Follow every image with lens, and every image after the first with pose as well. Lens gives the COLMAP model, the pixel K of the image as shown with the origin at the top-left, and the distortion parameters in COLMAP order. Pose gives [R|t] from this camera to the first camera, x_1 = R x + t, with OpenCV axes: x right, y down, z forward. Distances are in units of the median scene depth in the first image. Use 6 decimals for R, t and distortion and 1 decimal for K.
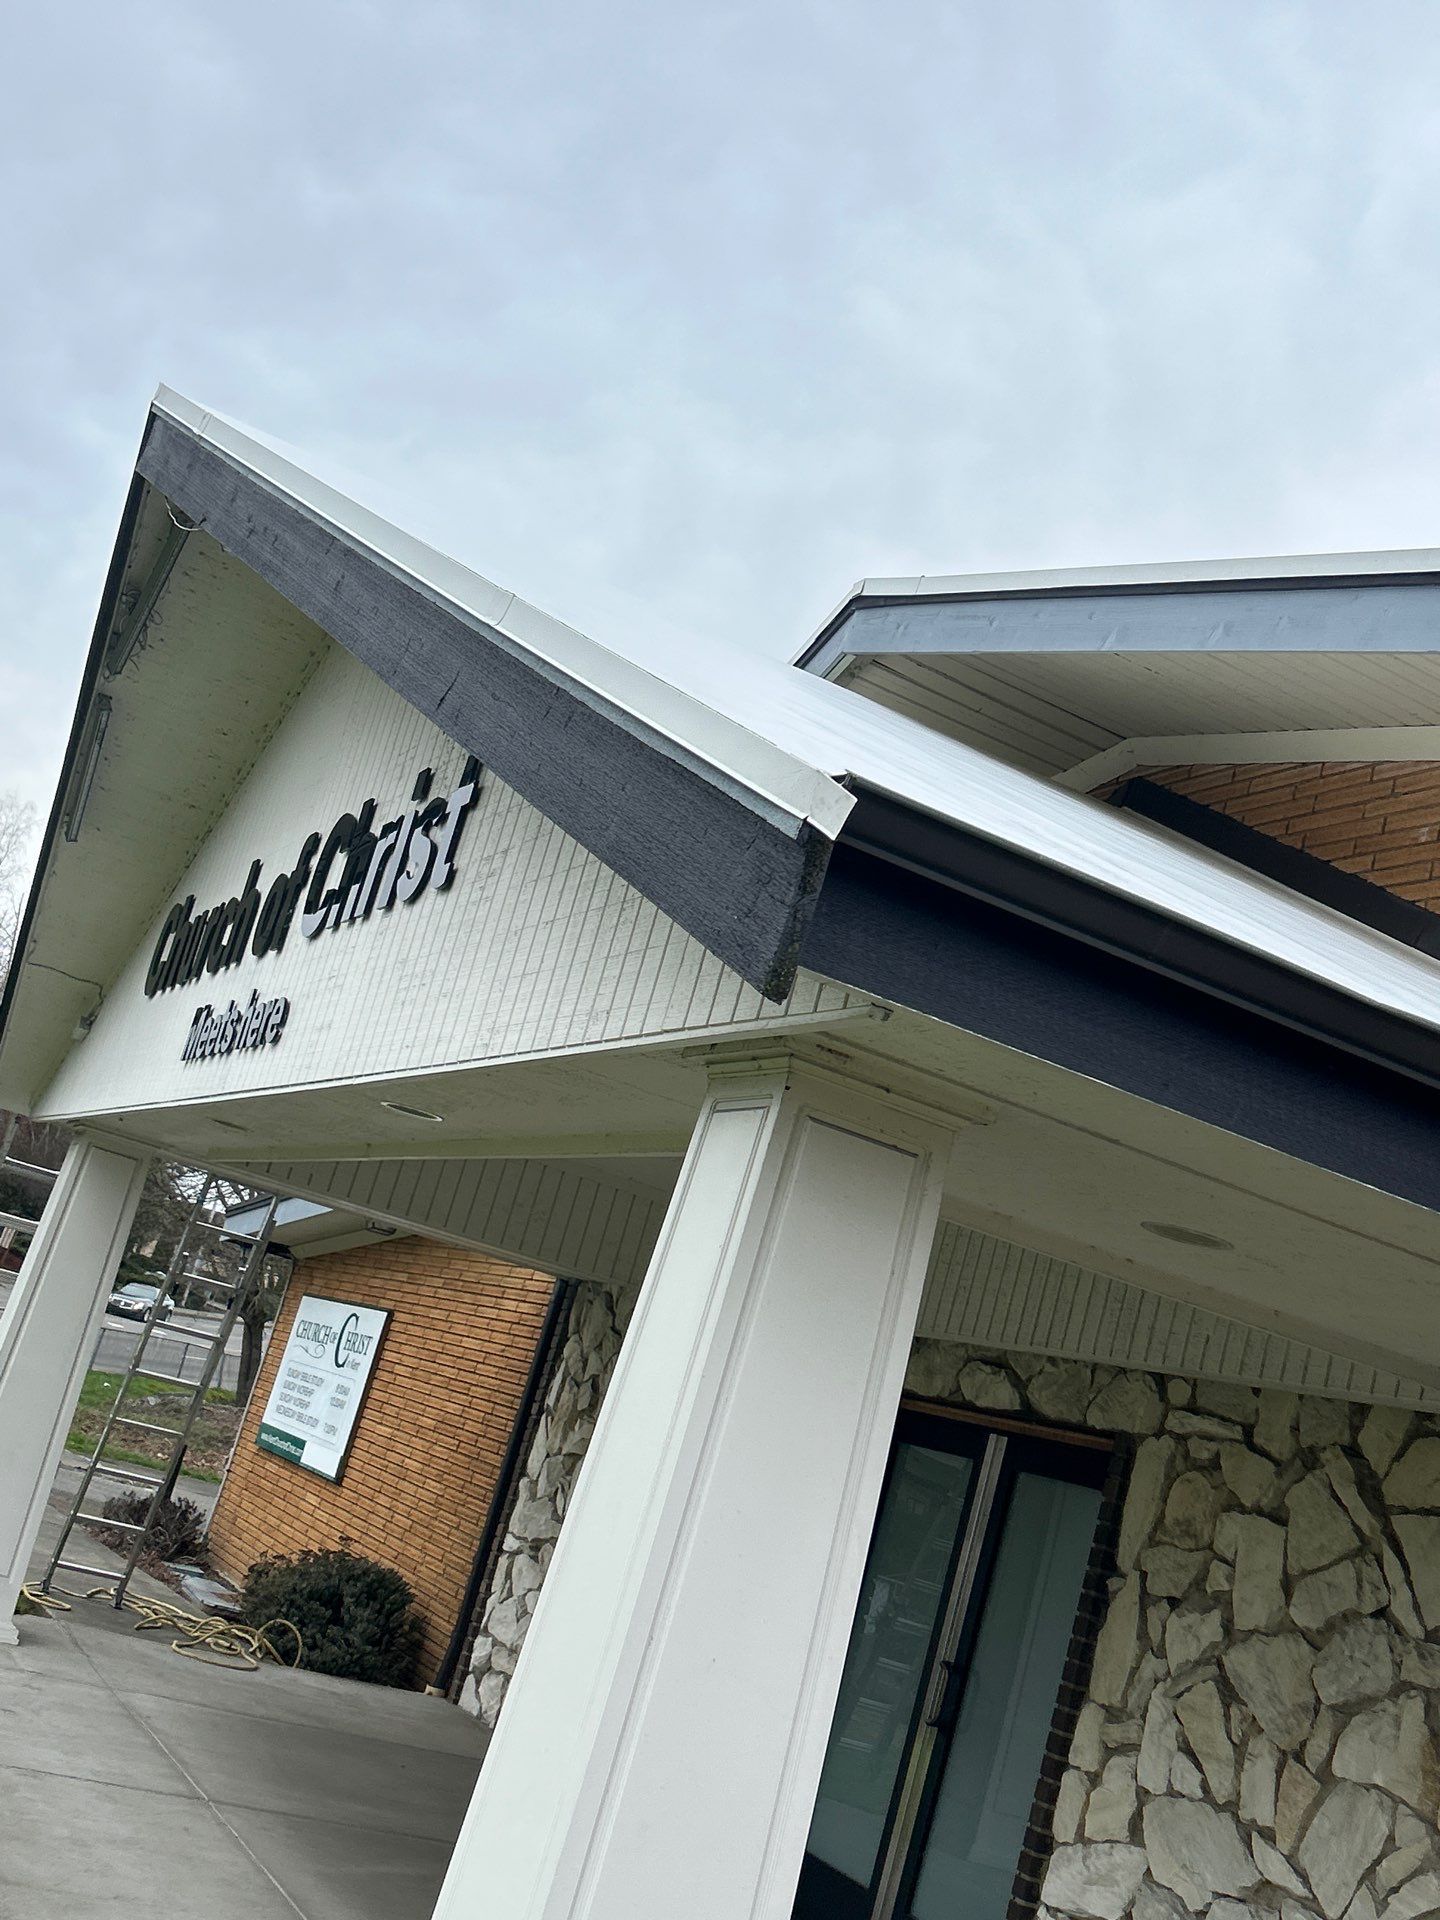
lens RADIAL K [[2241.2, 0, 720.0], [0, 2241.2, 960.0], [0, 0, 1]] dist [0.131453, -0.347378]
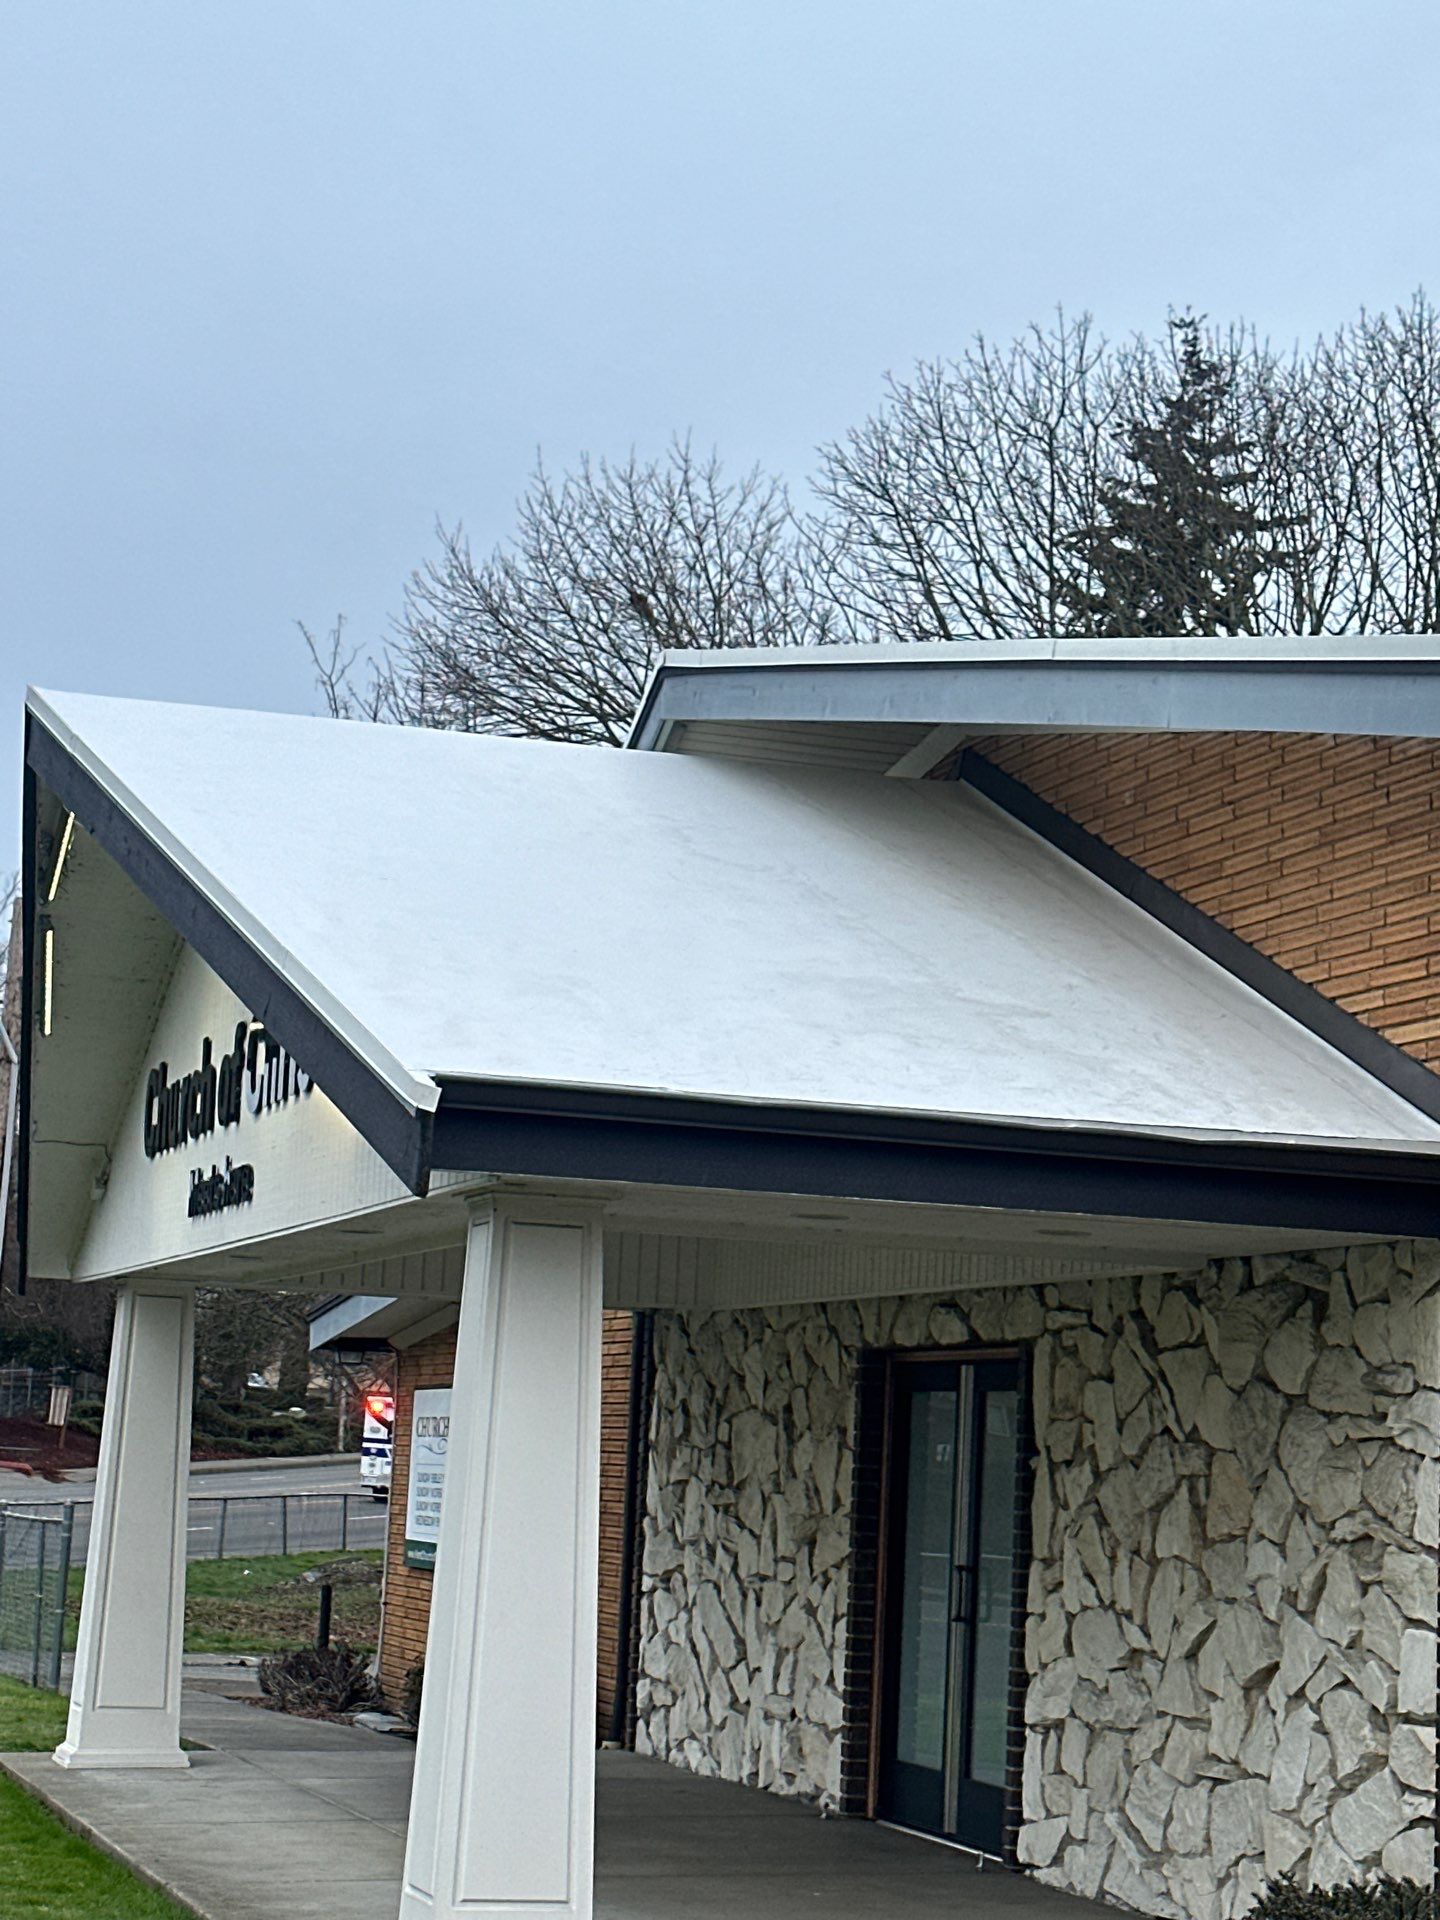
lens RADIAL K [[3895.3, 0, 718.2], [0, 3895.3, 1008.6], [0, 0, 1]] dist [0.158530, 0.270182]
pose [[0.963940, -0.239625, -0.115754, 0.309992], [0.247629, 0.966971, 0.060382, -0.124351], [0.097461, -0.086869, 0.991441, -1.053090]]
